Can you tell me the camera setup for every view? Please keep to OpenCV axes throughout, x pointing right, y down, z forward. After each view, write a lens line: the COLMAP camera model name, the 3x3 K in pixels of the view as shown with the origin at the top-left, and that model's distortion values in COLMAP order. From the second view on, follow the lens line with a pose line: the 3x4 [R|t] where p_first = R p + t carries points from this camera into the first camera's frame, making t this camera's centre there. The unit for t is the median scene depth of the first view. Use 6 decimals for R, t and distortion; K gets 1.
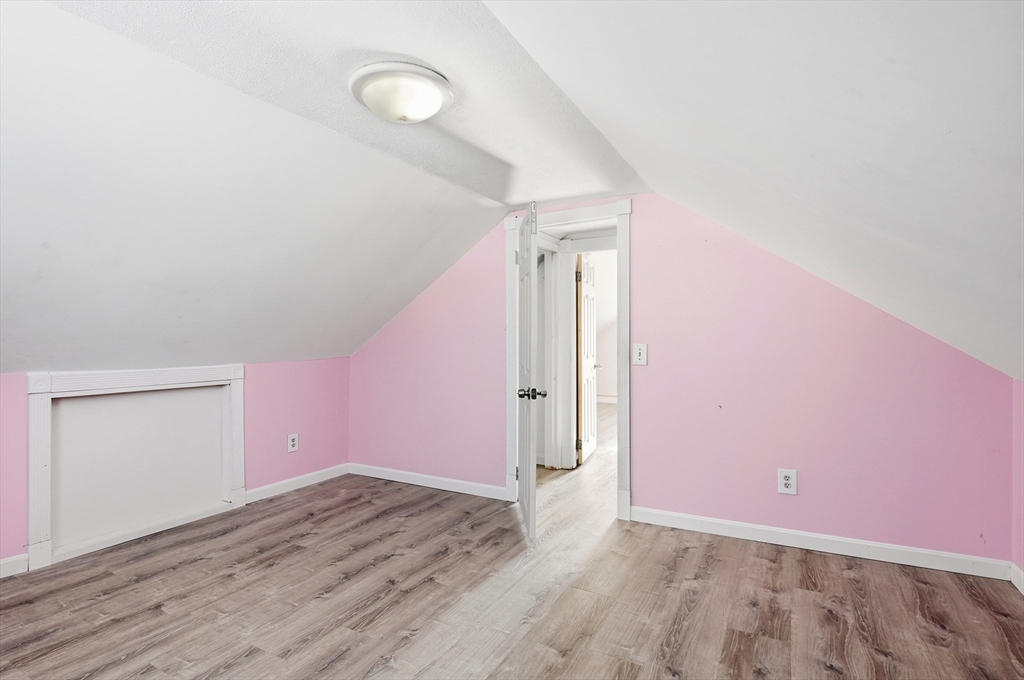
lens RADIAL K [[520.5, 0, 505.5], [0, 520.5, 340.4], [0, 0, 1]] dist [-0.015547, -0.004870]
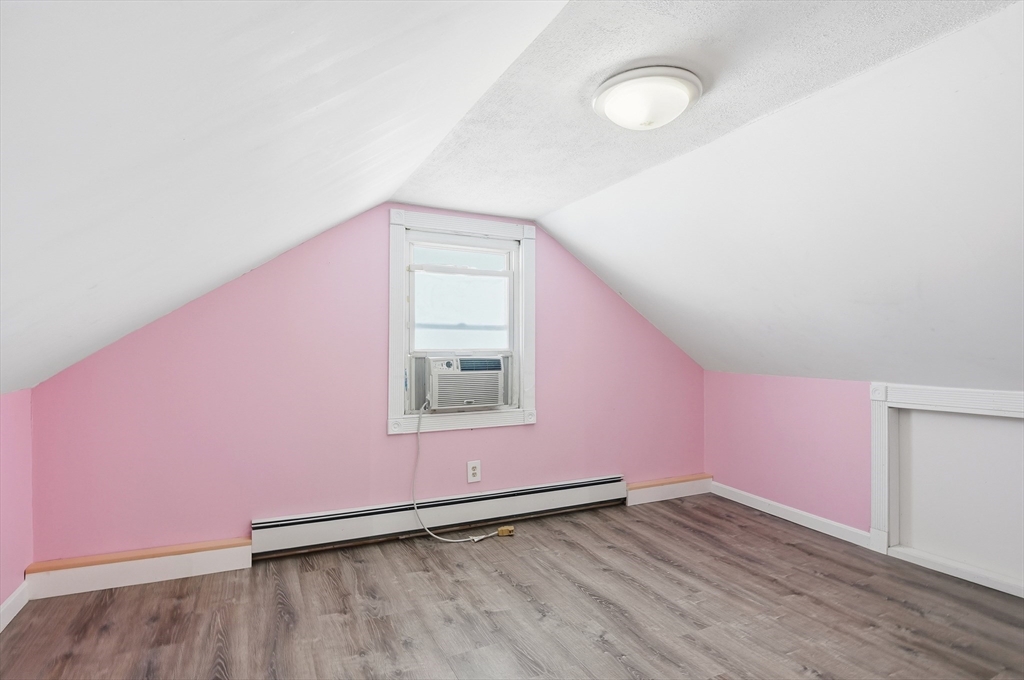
lens RADIAL K [[520.5, 0, 508.3], [0, 520.5, 338.0], [0, 0, 1]] dist [-0.015547, -0.004870]
pose [[-0.569192, -0.022431, -0.821899, 0.551365], [-0.009084, 0.999738, -0.020993, -0.007322], [0.822155, -0.004483, -0.569247, 1.005657]]
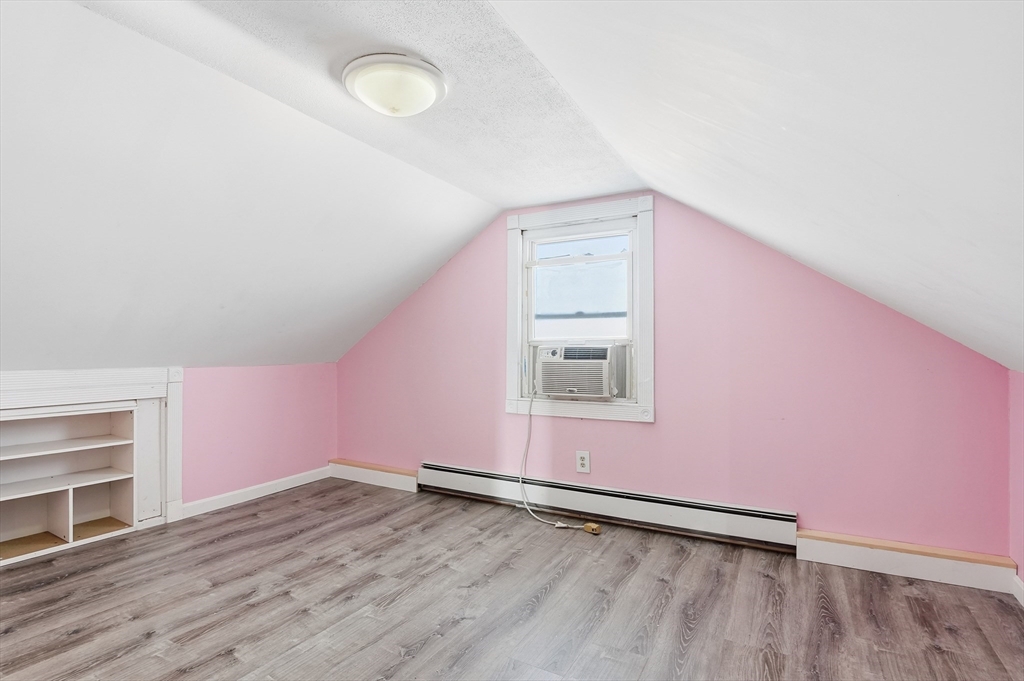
lens RADIAL K [[520.5, 0, 494.8], [0, 520.5, 343.1], [0, 0, 1]] dist [-0.015547, -0.004870]
pose [[-0.999810, -0.003120, 0.019246, -0.308550], [-0.003200, 0.999986, -0.004120, 0.013890], [-0.019233, -0.004181, -0.999806, 1.496693]]
